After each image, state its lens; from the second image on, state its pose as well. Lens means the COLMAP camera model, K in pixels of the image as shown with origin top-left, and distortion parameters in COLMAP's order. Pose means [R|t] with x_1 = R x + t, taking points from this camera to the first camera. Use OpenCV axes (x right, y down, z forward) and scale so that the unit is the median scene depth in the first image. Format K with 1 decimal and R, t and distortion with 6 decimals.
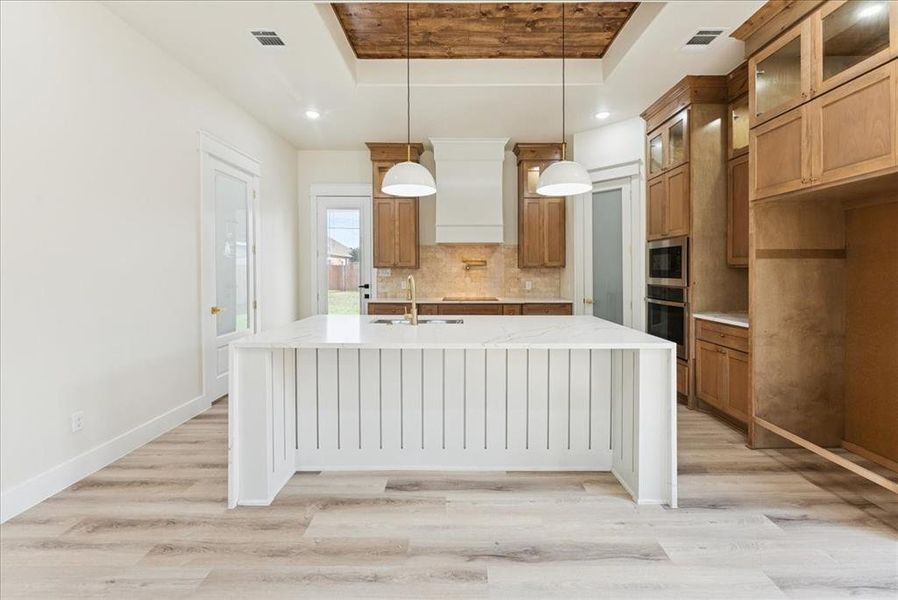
lens RADIAL K [[377.4, 0, 458.8], [0, 377.4, 275.1], [0, 0, 1]] dist [0.003109, -0.000487]
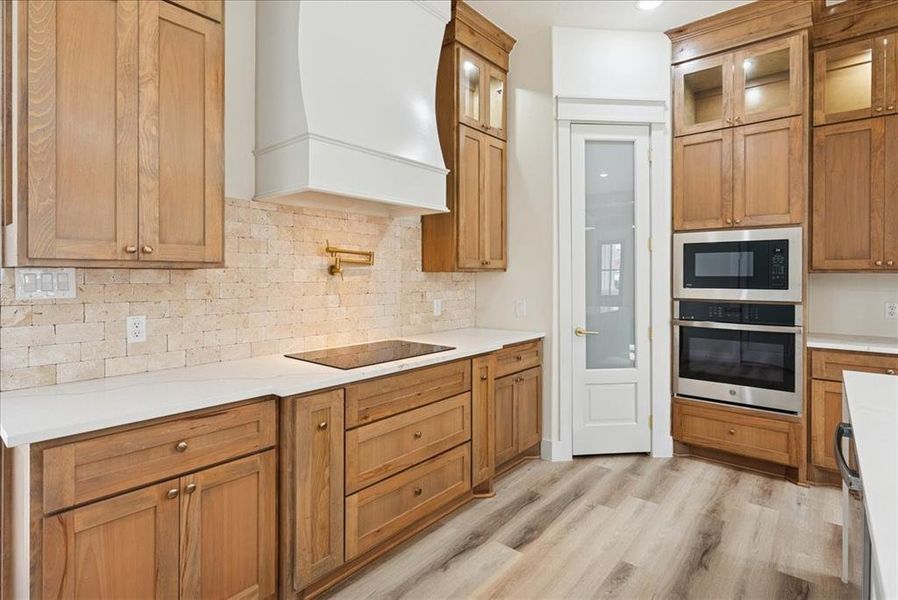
lens RADIAL K [[453.7, 0, 451.8], [0, 453.7, 275.8], [0, 0, 1]] dist [0.000810, -0.001254]
pose [[0.641089, 0.002102, 0.767463, -0.354474], [0.007235, 0.999935, -0.008782, -0.011038], [-0.767432, 0.011183, 0.641033, 0.858609]]
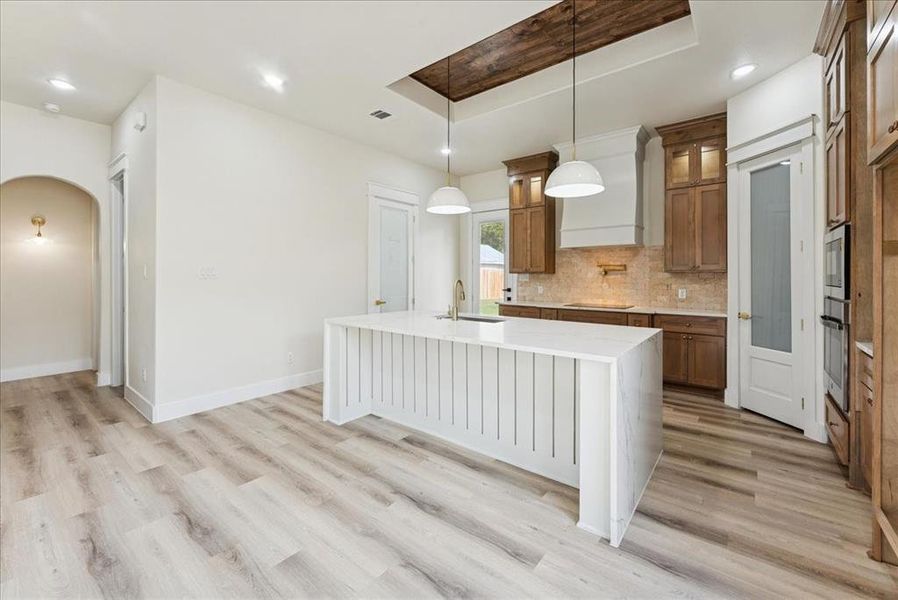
lens RADIAL K [[377.4, 0, 439.6], [0, 377.4, 276.8], [0, 0, 1]] dist [0.003109, -0.000487]
pose [[0.765912, 0.001865, -0.642943, 0.435392], [-0.008501, 0.999938, -0.007227, 0.001360], [0.642890, 0.011001, 0.765880, 0.034128]]
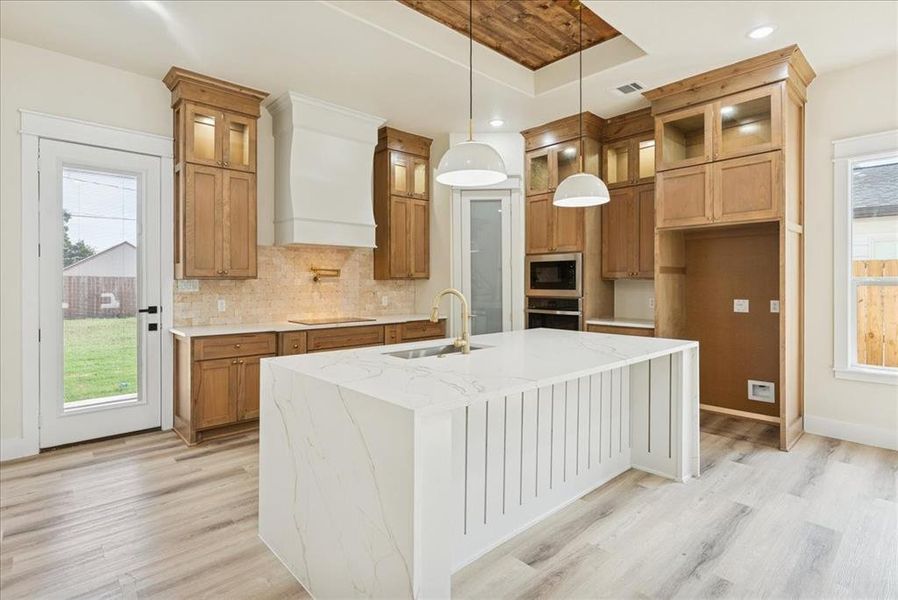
lens RADIAL K [[453.7, 0, 453.6], [0, 453.7, 282.9], [0, 0, 1]] dist [0.000810, -0.001254]
pose [[0.732327, -0.000251, 0.680954, -0.534755], [0.008254, 0.999930, -0.008508, -0.002722], [-0.680904, 0.011851, 0.732277, 0.241371]]
